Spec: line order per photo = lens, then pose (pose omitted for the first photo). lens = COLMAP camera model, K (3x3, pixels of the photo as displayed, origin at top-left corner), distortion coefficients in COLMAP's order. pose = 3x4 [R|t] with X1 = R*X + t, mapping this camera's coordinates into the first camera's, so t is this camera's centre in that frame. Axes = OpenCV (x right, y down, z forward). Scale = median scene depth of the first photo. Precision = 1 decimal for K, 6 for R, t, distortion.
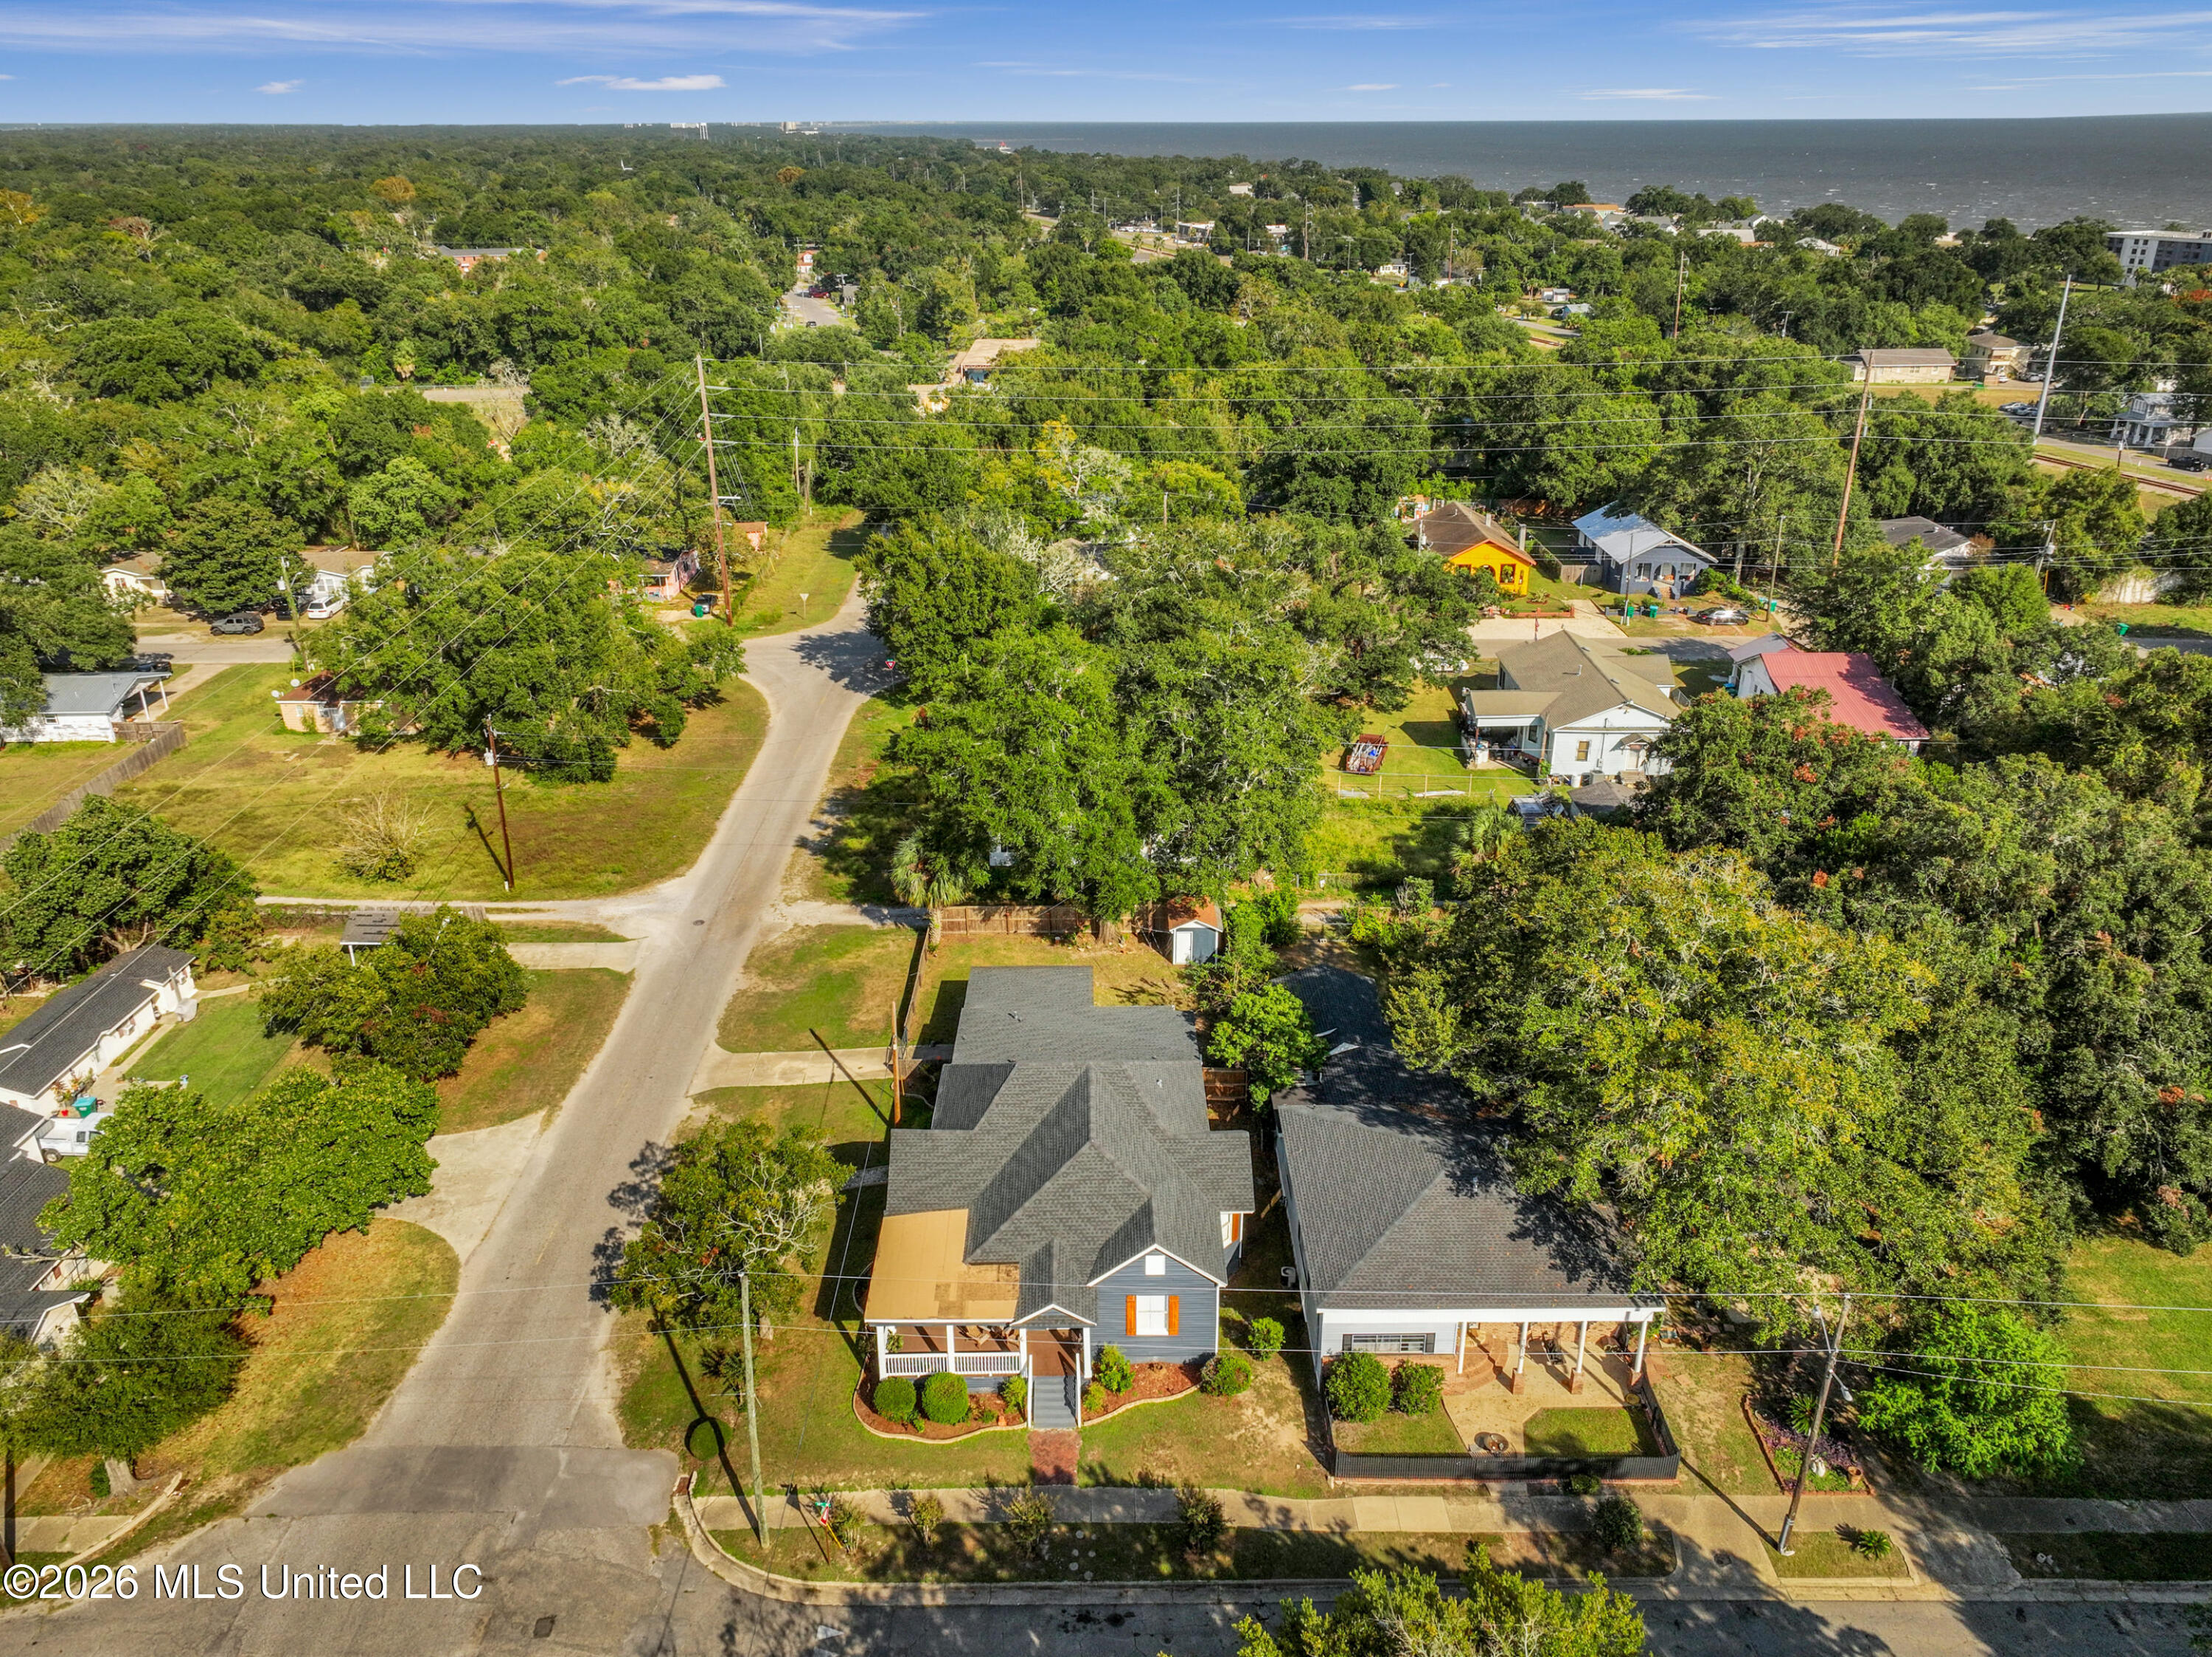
lens RADIAL K [[1603.8, 0, 1107.0], [0, 1603.8, 784.3], [0, 0, 1]] dist [-0.007967, 0.026912]
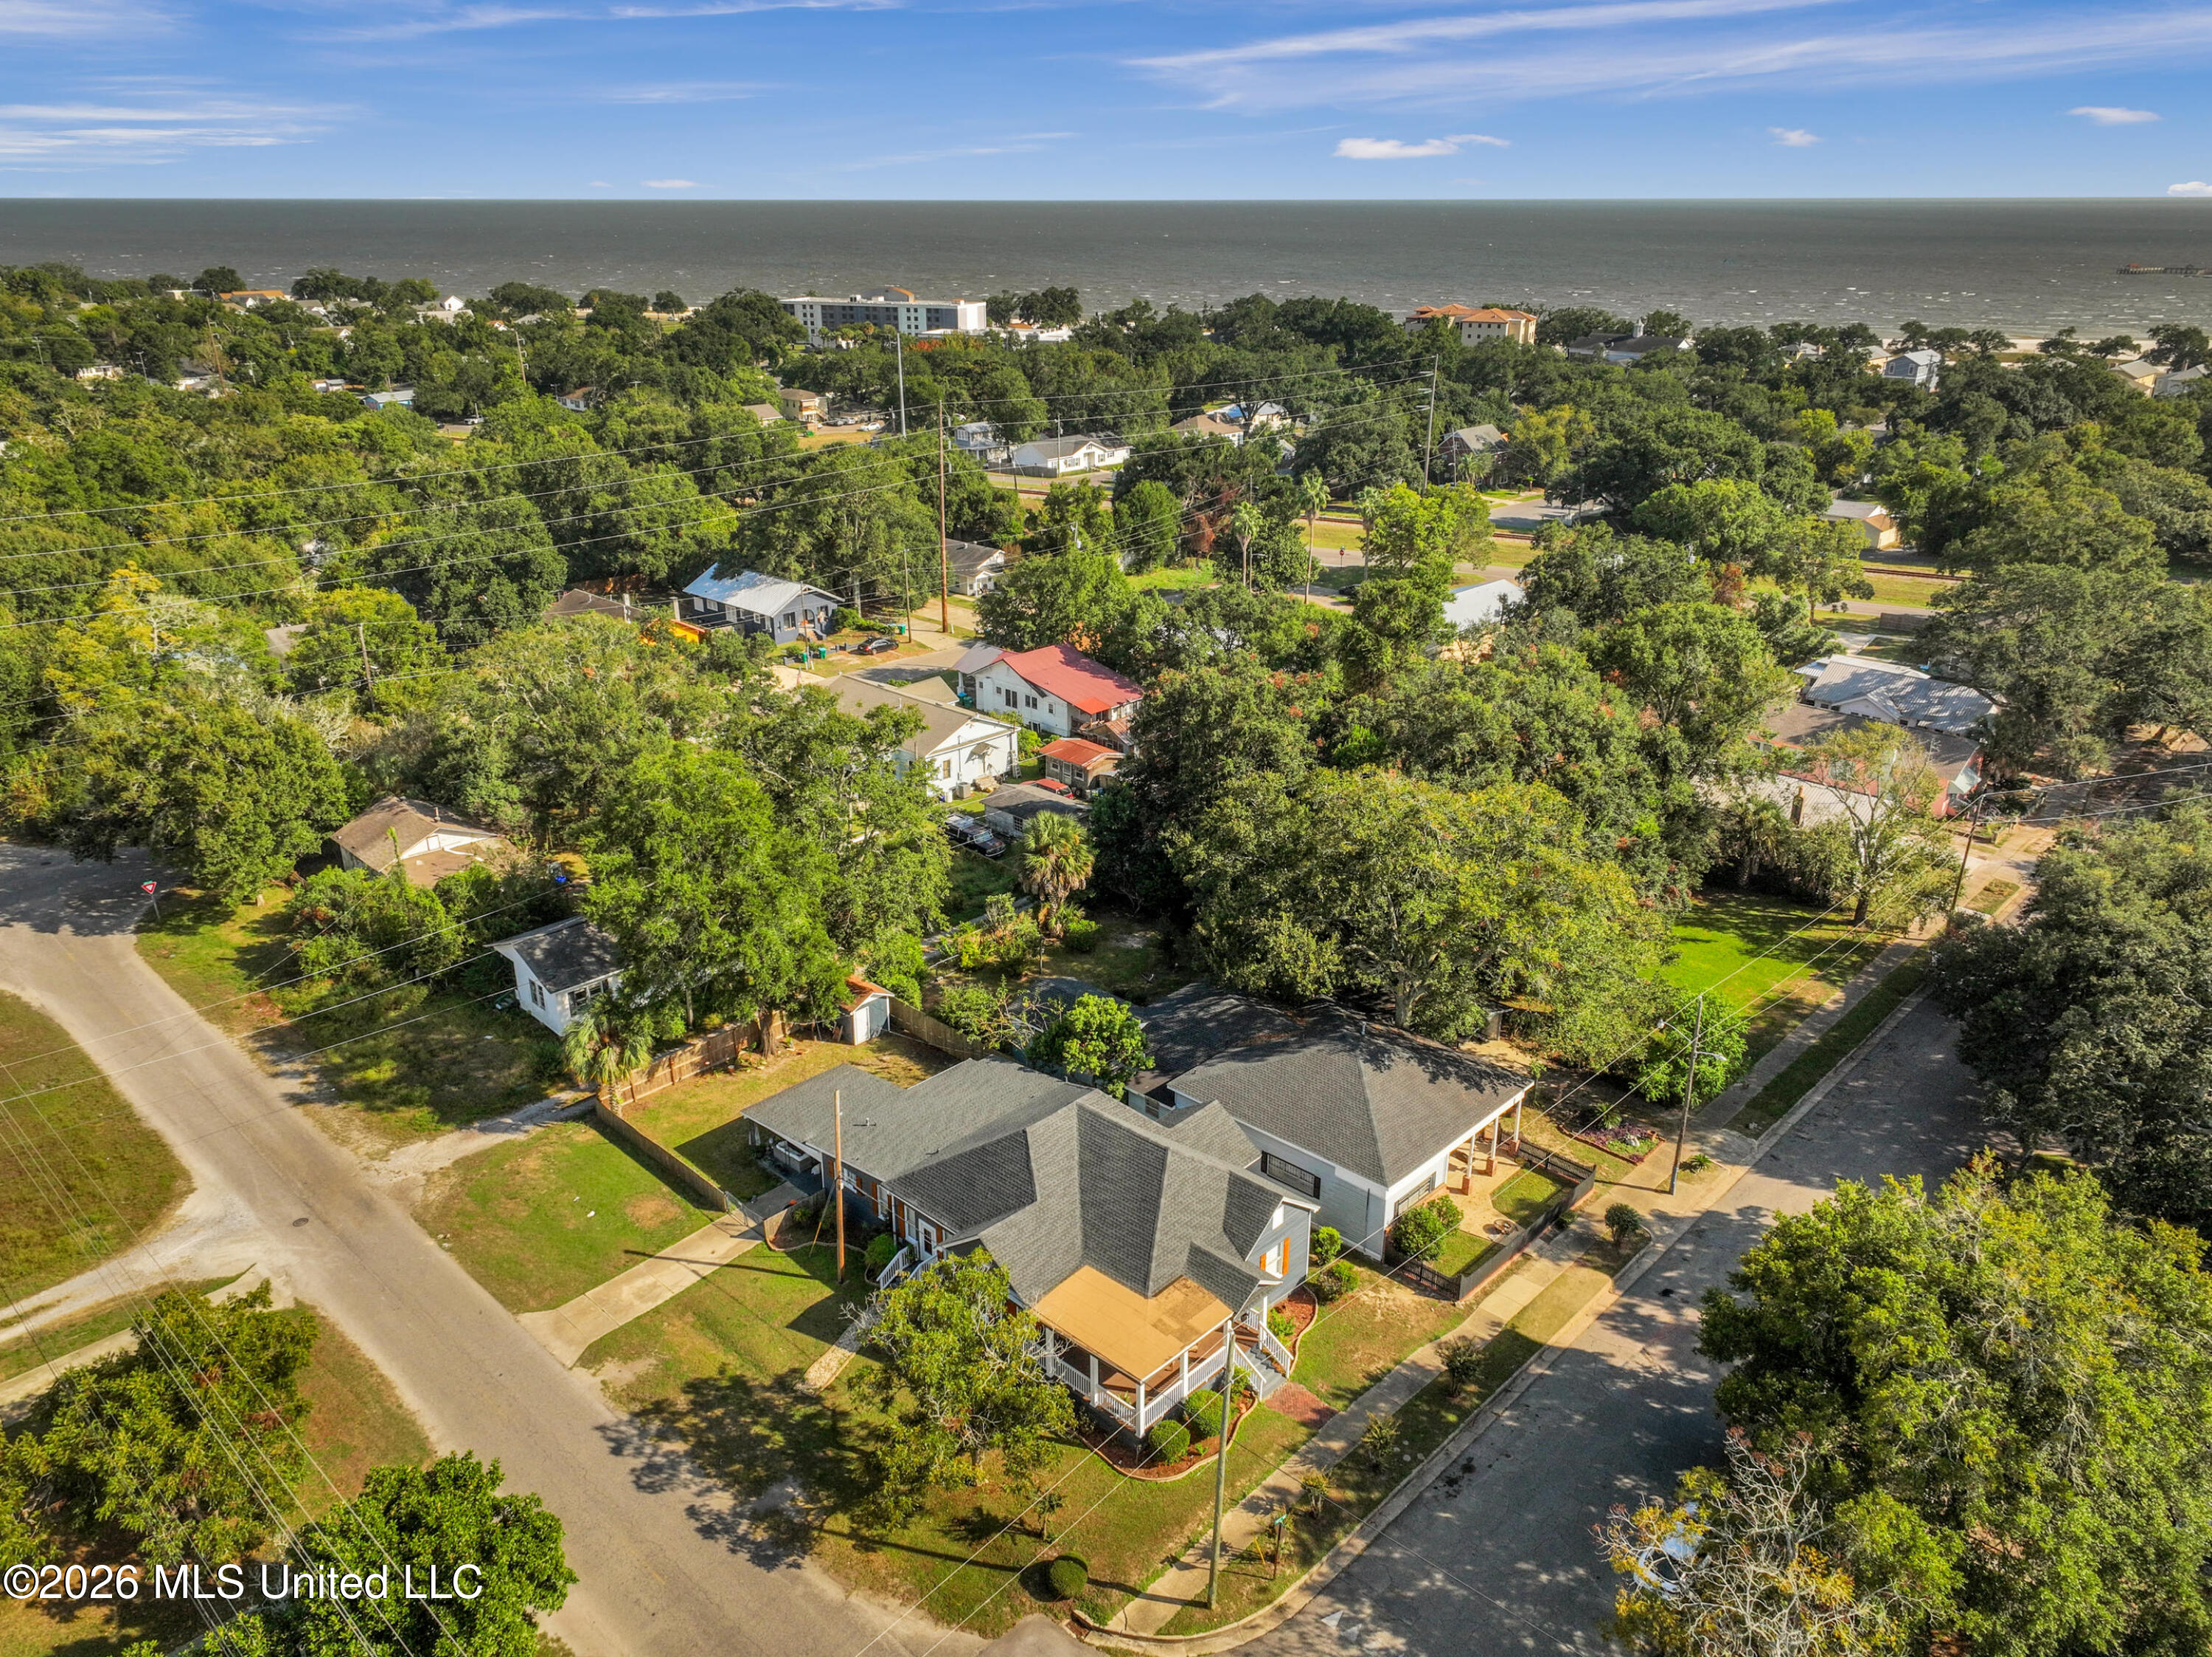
lens RADIAL K [[1605.3, 0, 1106.0], [0, 1605.3, 828.5], [0, 0, 1]] dist [-0.002093, -0.002424]
pose [[0.688820, -0.260839, 0.676380, -0.394199], [0.273973, 0.957495, 0.090235, -0.051904], [-0.671167, 0.123154, 0.731005, 0.115606]]
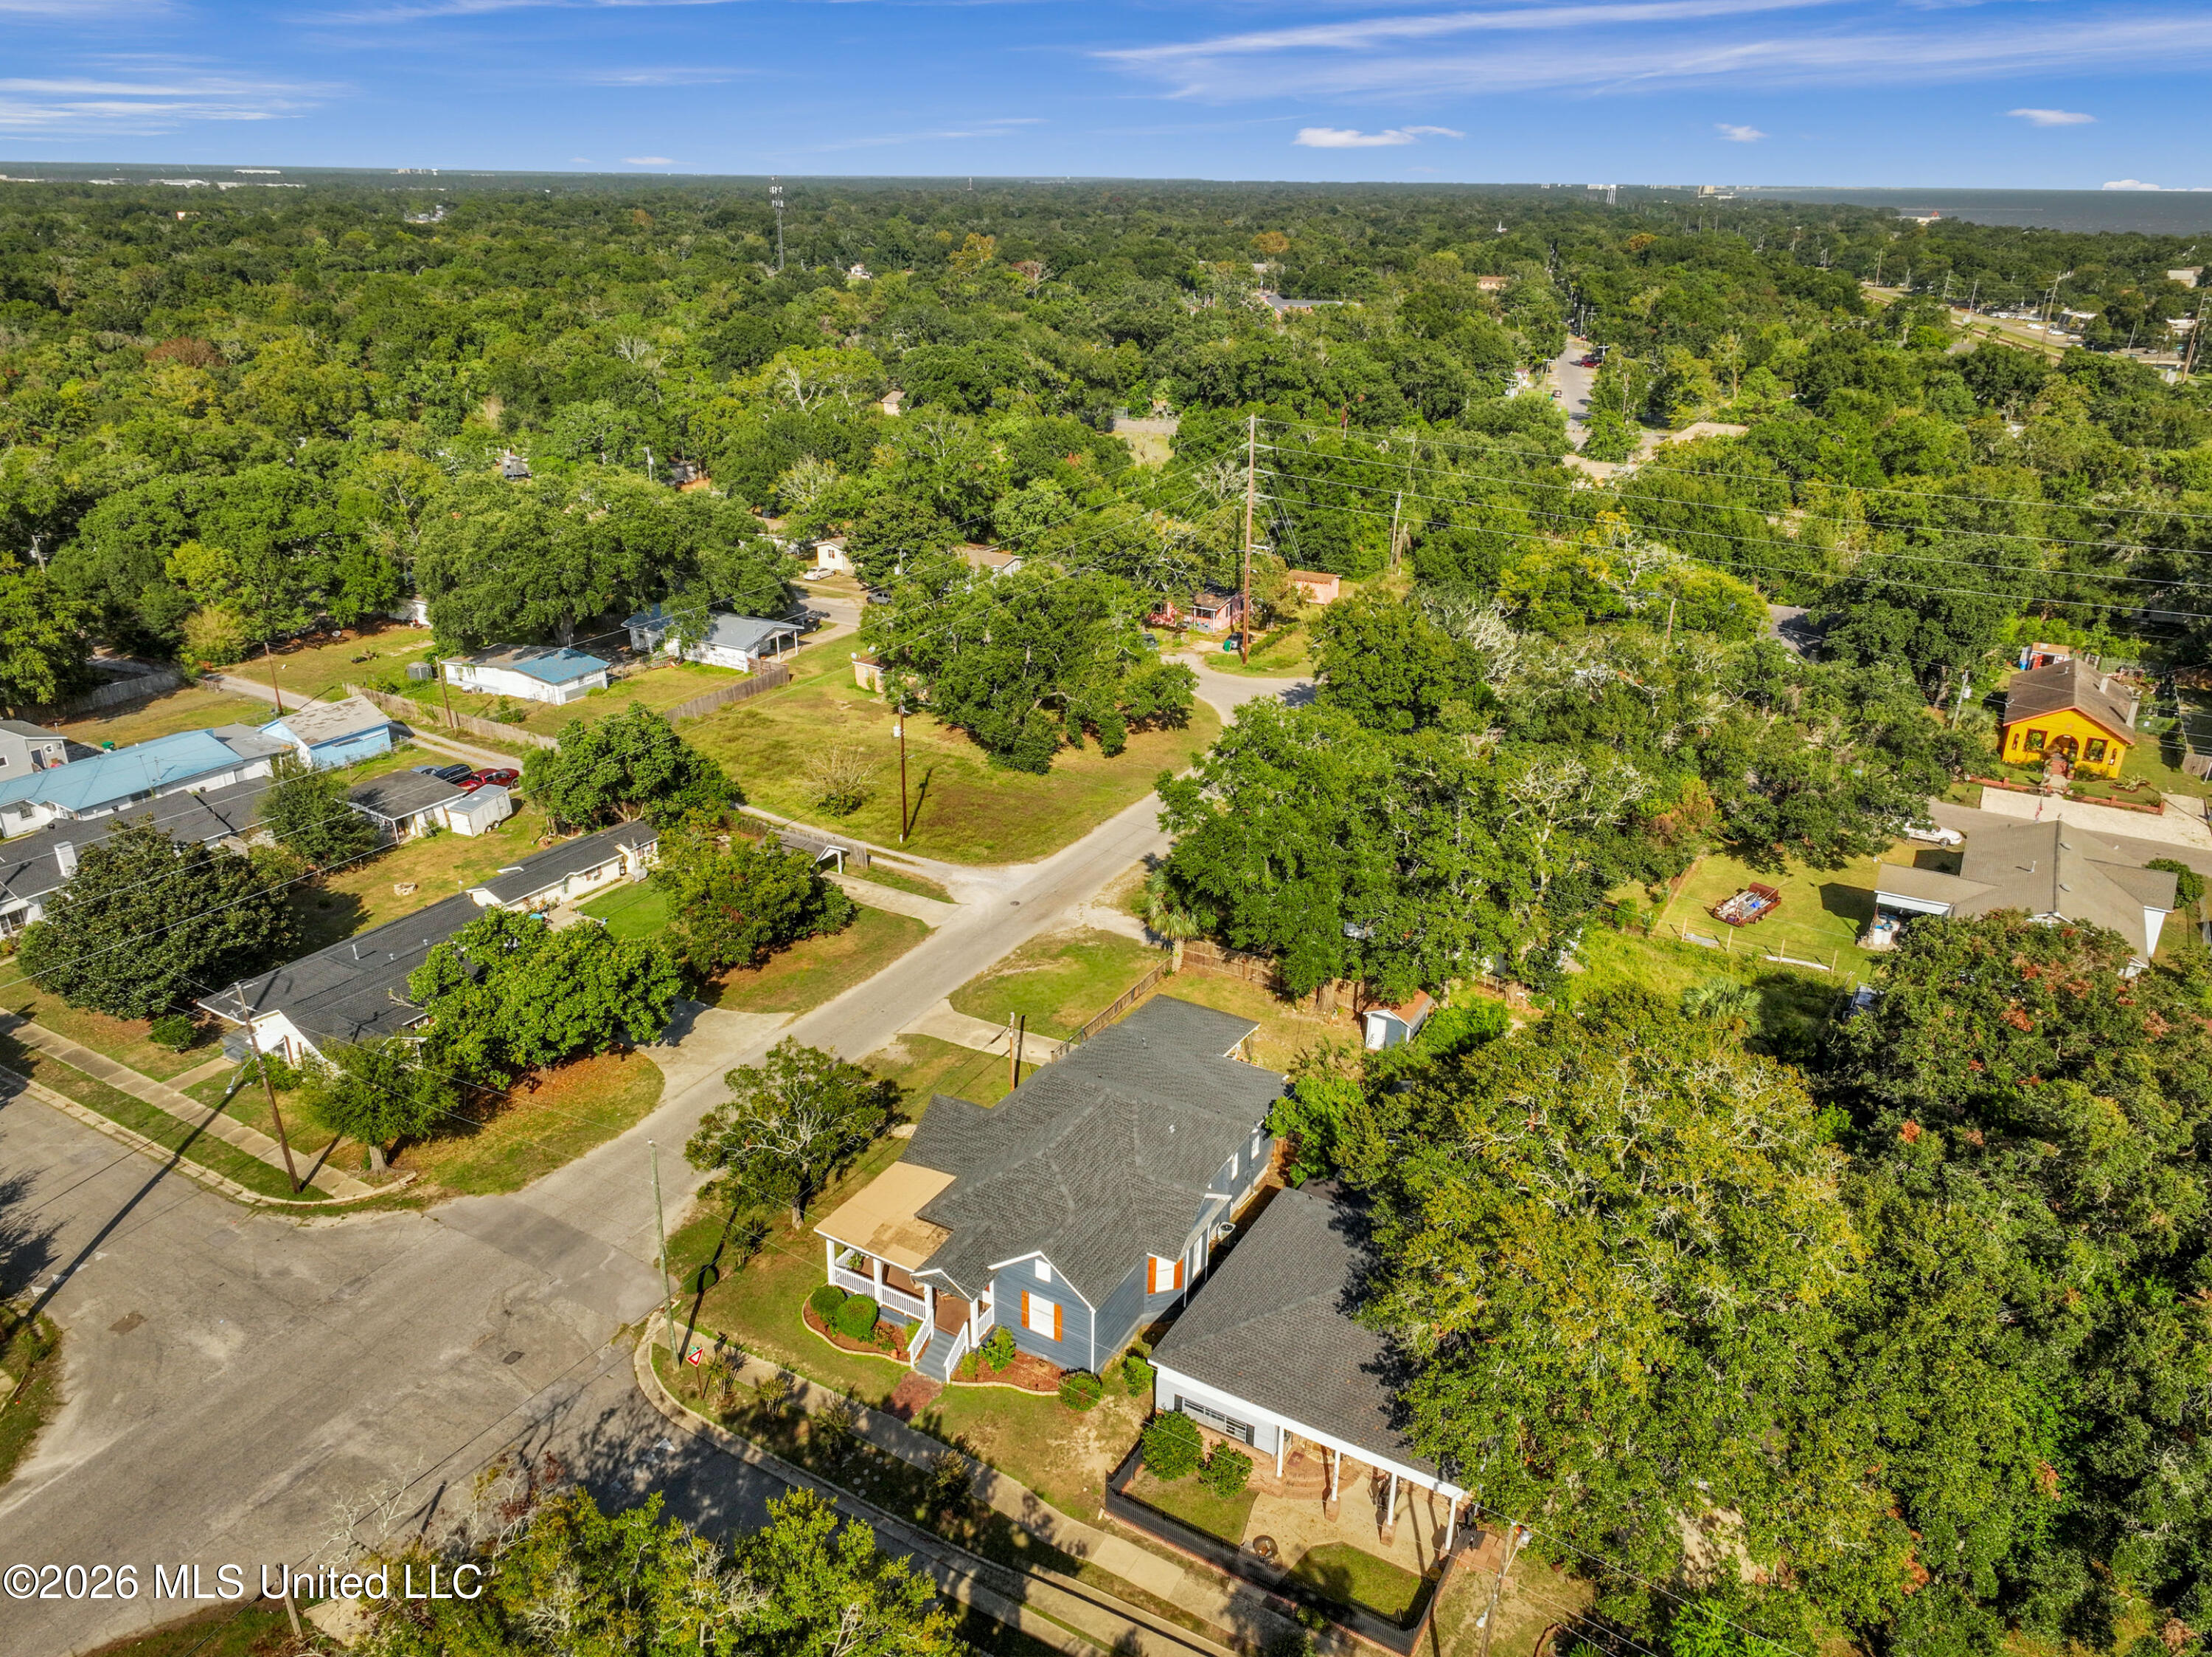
lens RADIAL K [[1572.4, 0, 1106.0], [0, 1572.4, 828.5], [0, 0, 1]] dist [-0.008614, 0.026544]
pose [[0.860138, 0.208716, -0.465403, 0.265918], [-0.209386, 0.976505, 0.050947, -0.031405], [0.465102, 0.053628, 0.883632, 0.027309]]
